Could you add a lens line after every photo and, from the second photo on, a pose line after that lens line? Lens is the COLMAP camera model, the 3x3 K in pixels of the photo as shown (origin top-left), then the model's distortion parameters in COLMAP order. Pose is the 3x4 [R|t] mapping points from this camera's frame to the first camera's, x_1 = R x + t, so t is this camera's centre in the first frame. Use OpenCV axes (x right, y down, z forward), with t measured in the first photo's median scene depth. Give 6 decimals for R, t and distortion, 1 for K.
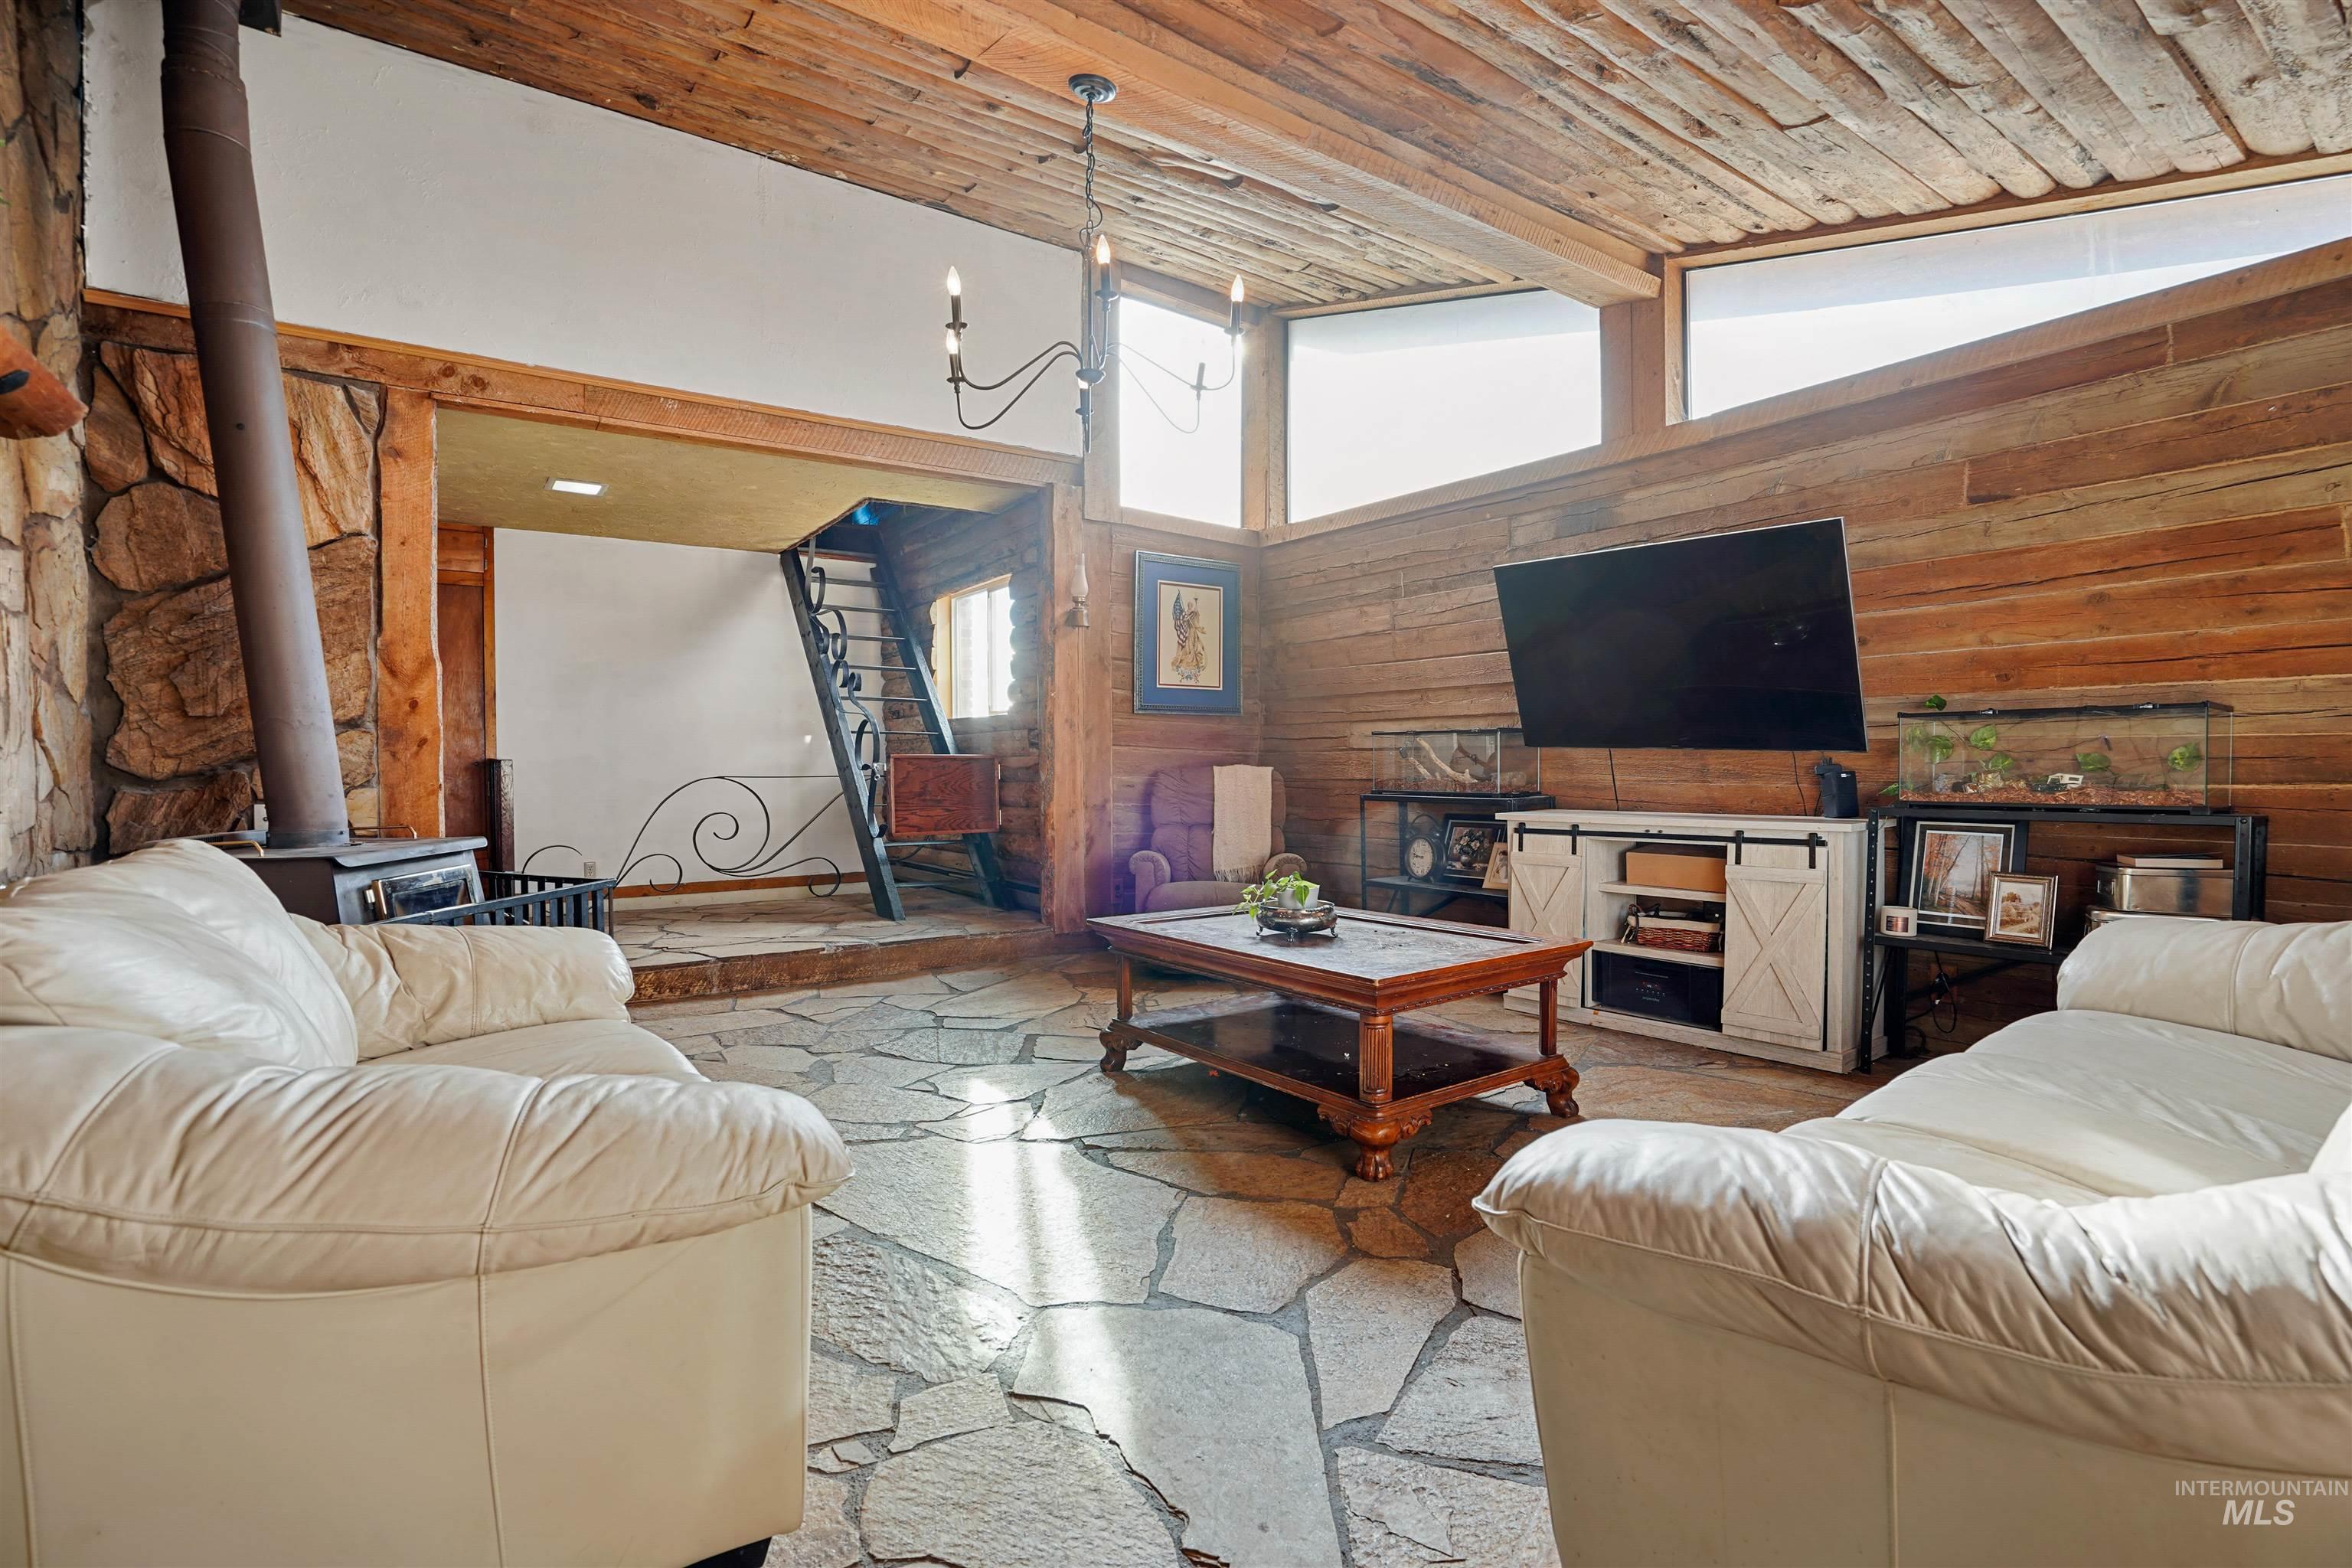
lens RADIAL K [[1101.1, 0, 1211.0], [0, 1101.1, 757.4], [0, 0, 1]] dist [-0.056571, 0.019817]
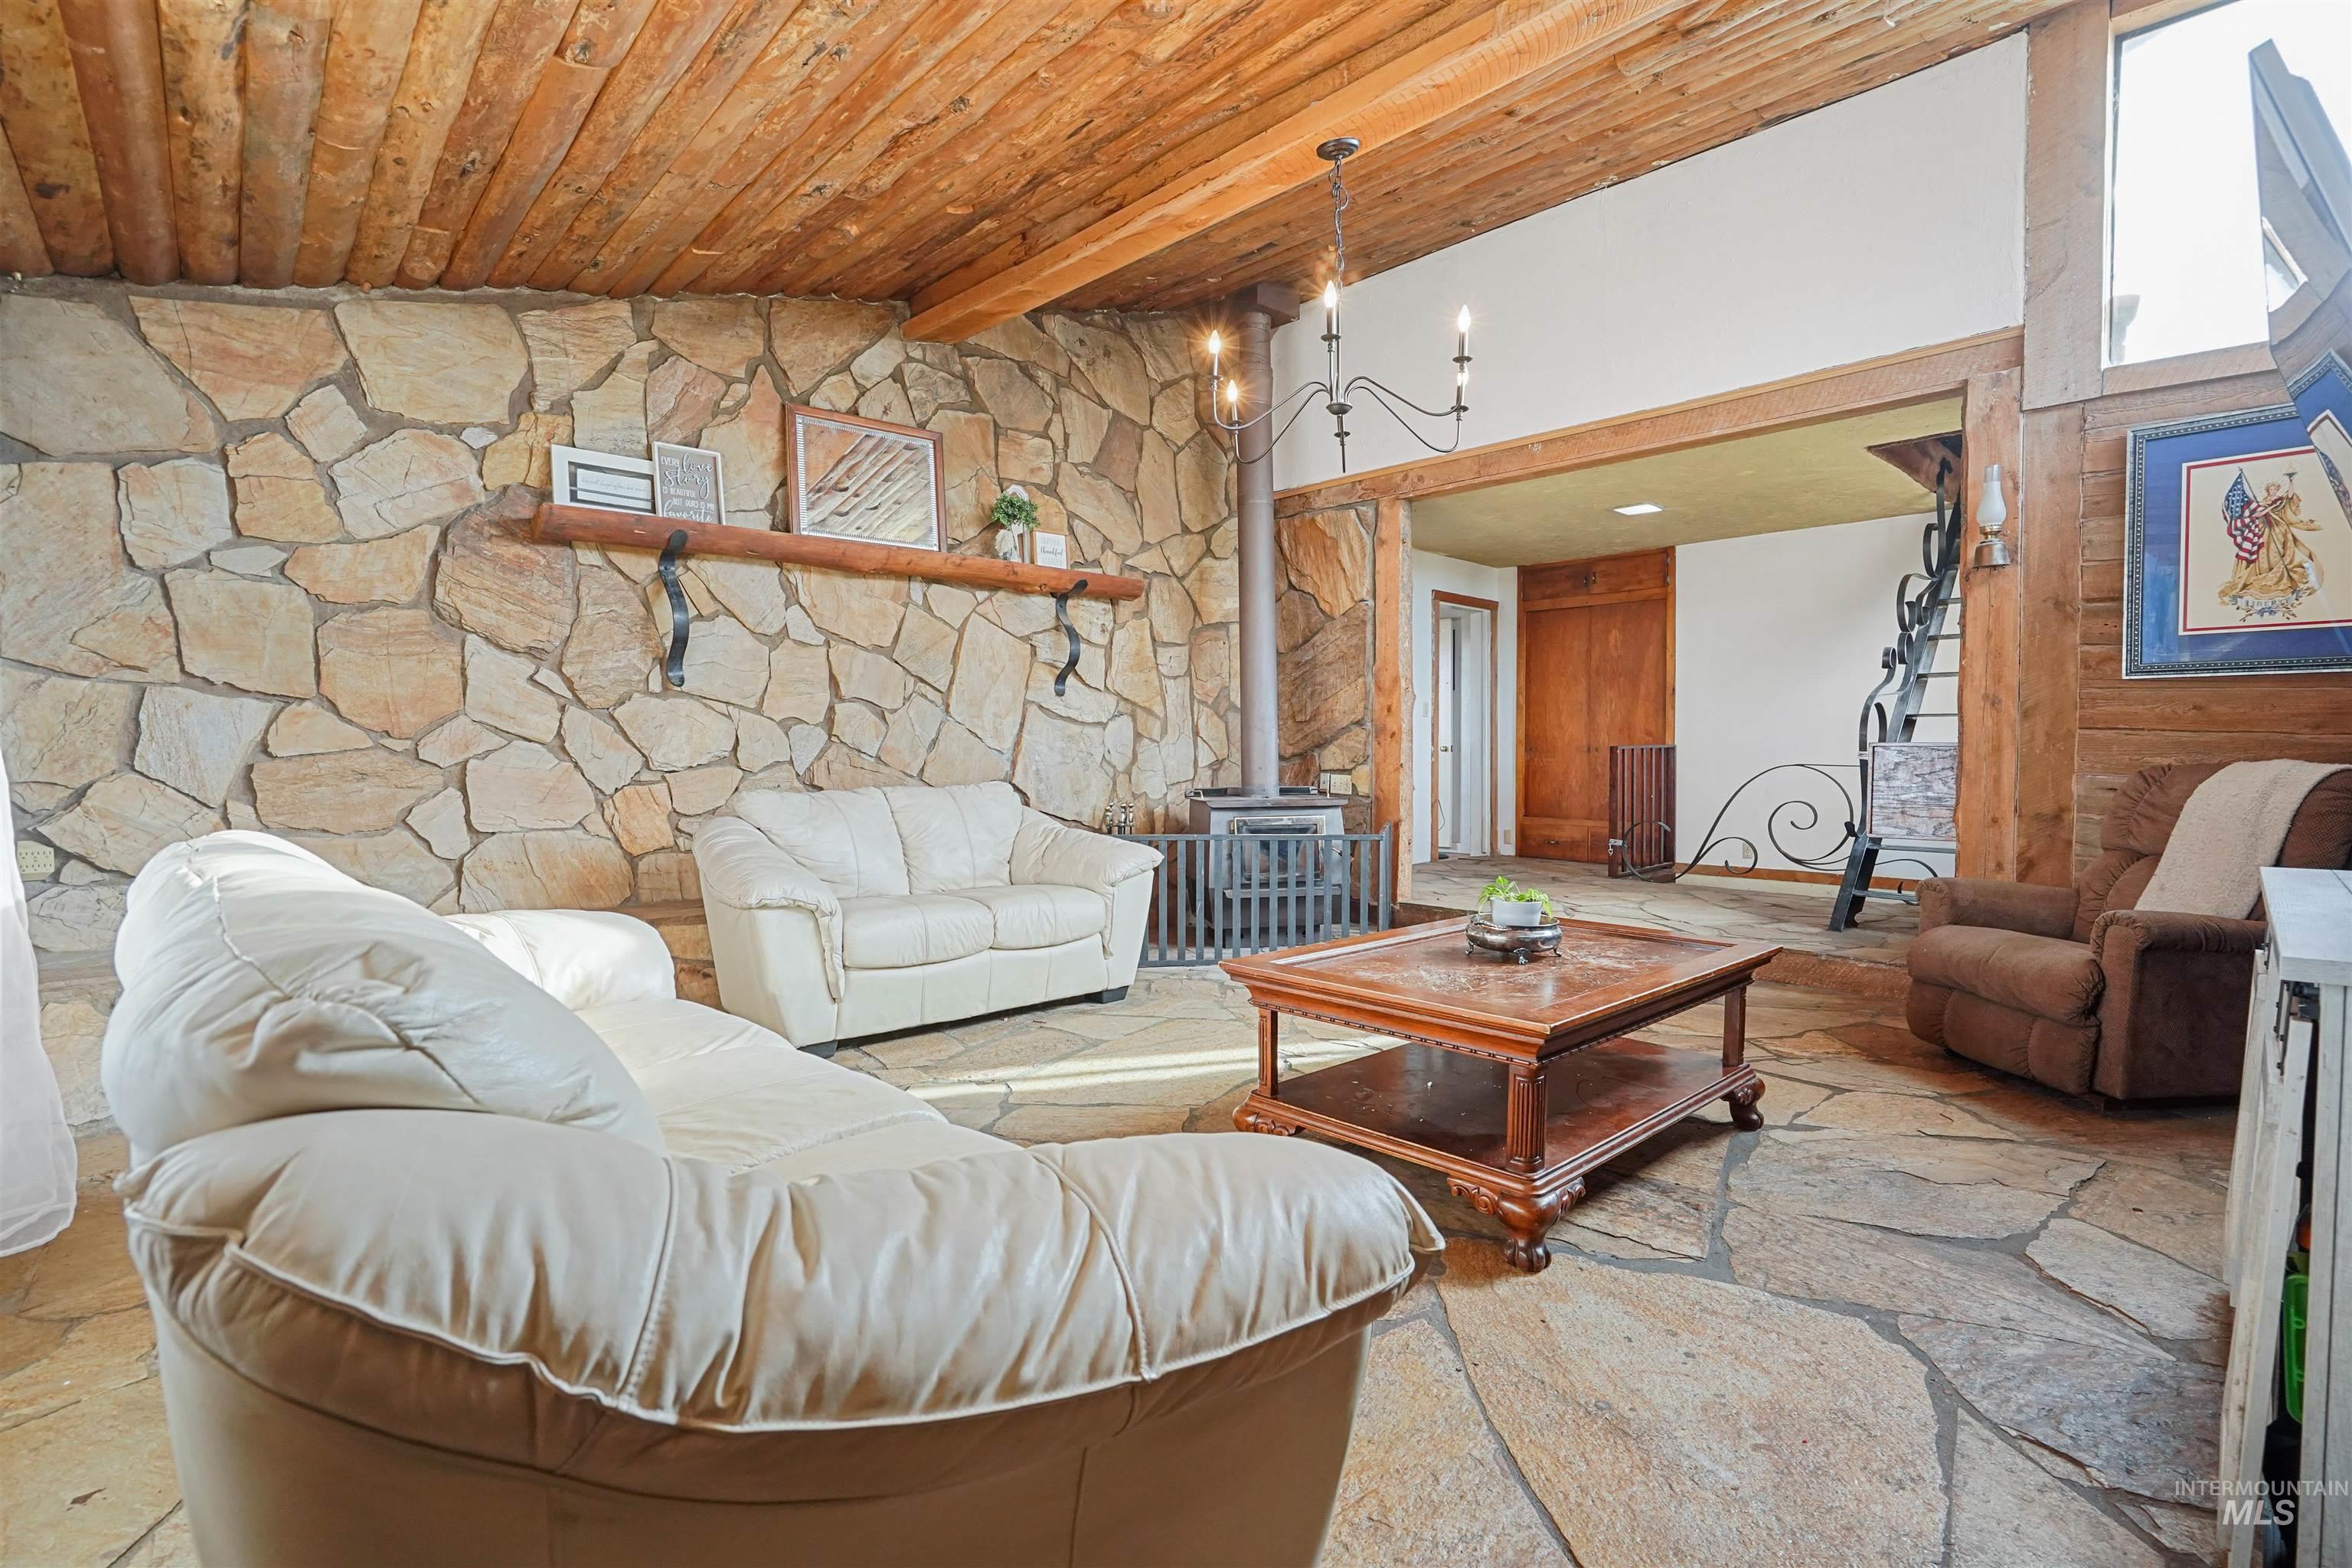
lens RADIAL K [[1136.4, 0, 1179.0], [0, 1136.4, 747.5], [0, 0, 1]] dist [-0.051915, 0.021285]
pose [[0.098392, 0.004108, -0.995139, 0.653455], [-0.000288, 0.999992, 0.004099, -0.002230], [0.995148, -0.000117, 0.098393, 0.458273]]
